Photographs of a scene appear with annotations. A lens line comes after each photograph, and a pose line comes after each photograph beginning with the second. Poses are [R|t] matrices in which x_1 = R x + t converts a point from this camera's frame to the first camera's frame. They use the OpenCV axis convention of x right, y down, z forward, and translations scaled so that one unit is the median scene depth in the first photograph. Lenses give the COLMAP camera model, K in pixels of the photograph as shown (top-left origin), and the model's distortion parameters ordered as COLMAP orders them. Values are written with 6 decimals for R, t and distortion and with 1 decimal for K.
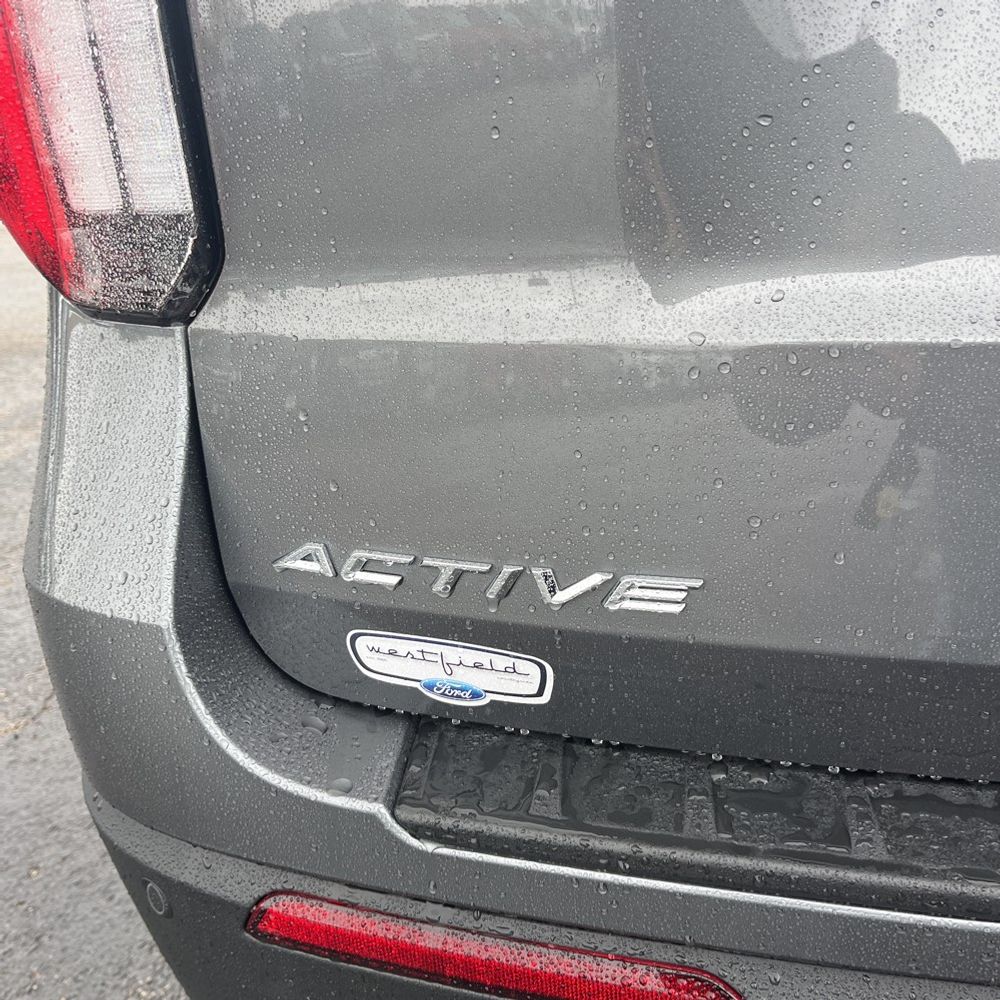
lens RADIAL K [[1008.4, 0, 500.1], [0, 1008.4, 499.9], [0, 0, 1]] dist [0.023710, 0.000000]
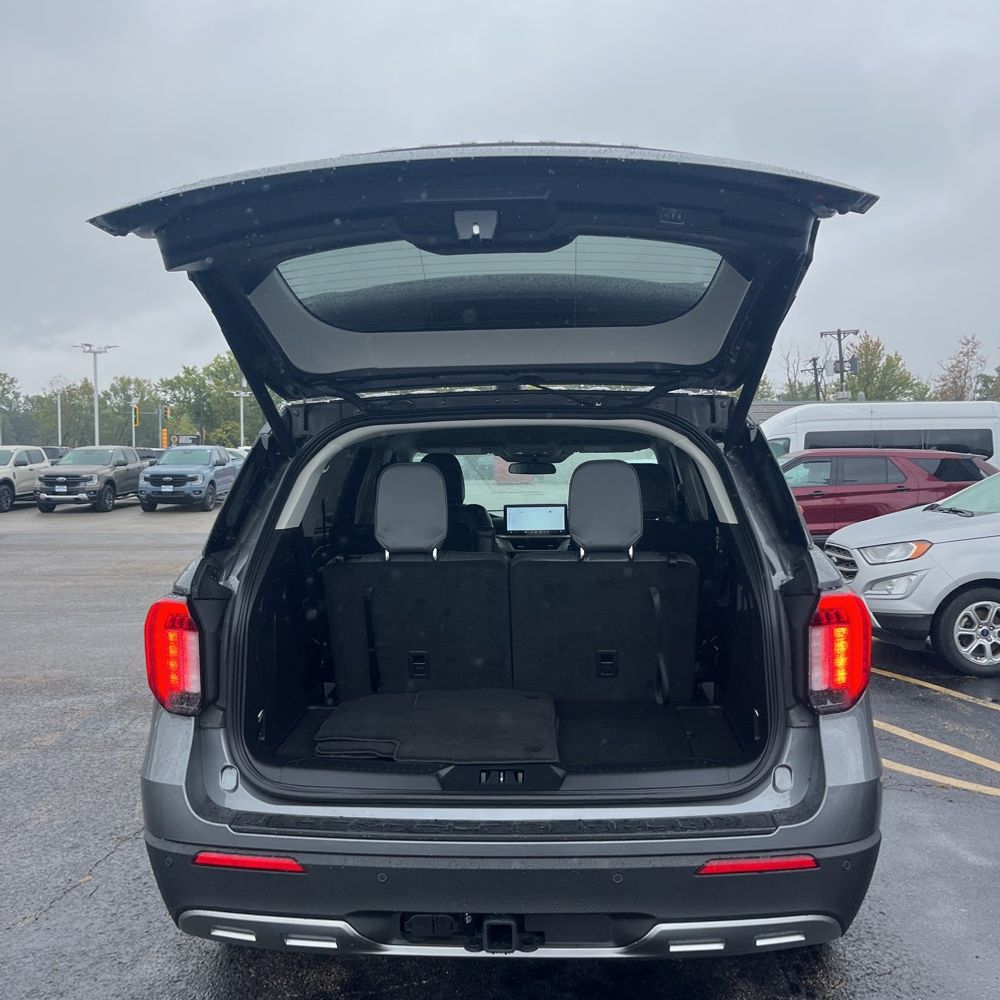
lens RADIAL K [[1008.4, 0, 496.7], [0, 1008.4, 511.6], [0, 0, 1]] dist [0.023710, 0.000000]
pose [[0.996811, 0.043690, 0.066782, 0.693551], [-0.020508, 0.948962, -0.314724, 0.351024], [-0.077124, 0.312350, 0.946831, -3.680521]]
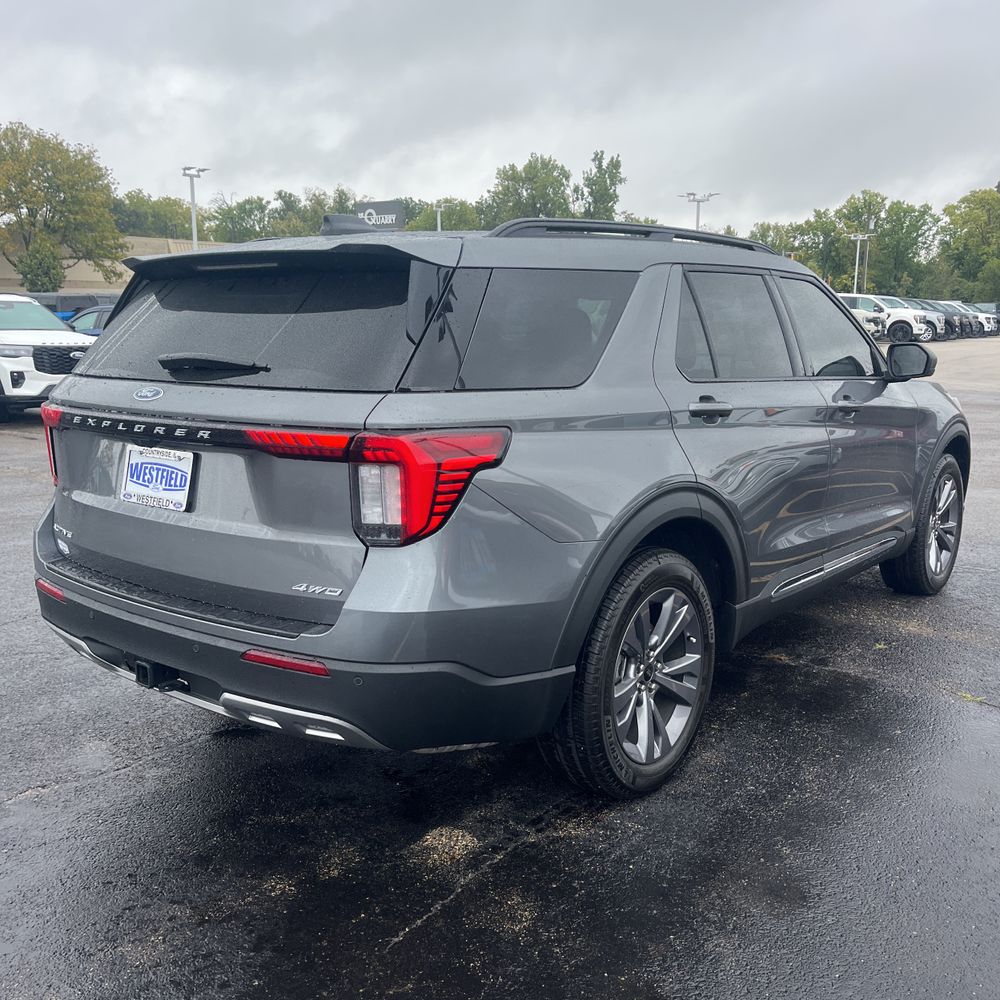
lens RADIAL K [[1008.4, 0, 512.5], [0, 1008.4, 517.0], [0, 0, 1]] dist [0.023710, 0.000000]
pose [[0.857662, 0.158377, -0.489217, 5.268930], [-0.230760, 0.968752, -0.090934, -0.083479], [0.459528, 0.190883, 0.867409, -3.128018]]
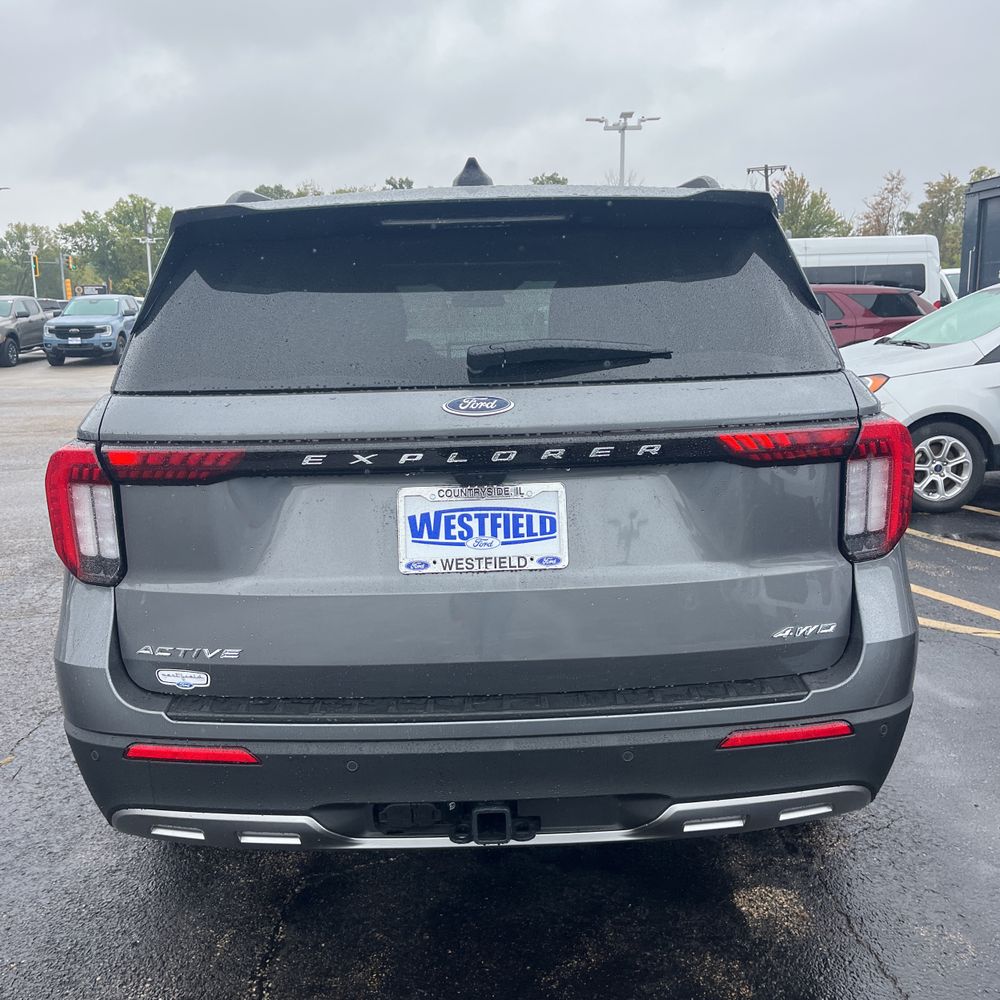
lens RADIAL K [[1008.4, 0, 480.0], [0, 1008.4, 496.2], [0, 0, 1]] dist [0.023710, 0.000000]
pose [[0.991566, 0.008290, 0.129338, 0.543960], [0.016058, 0.982405, -0.186069, 0.215046], [-0.128605, 0.186577, 0.973987, -2.900106]]
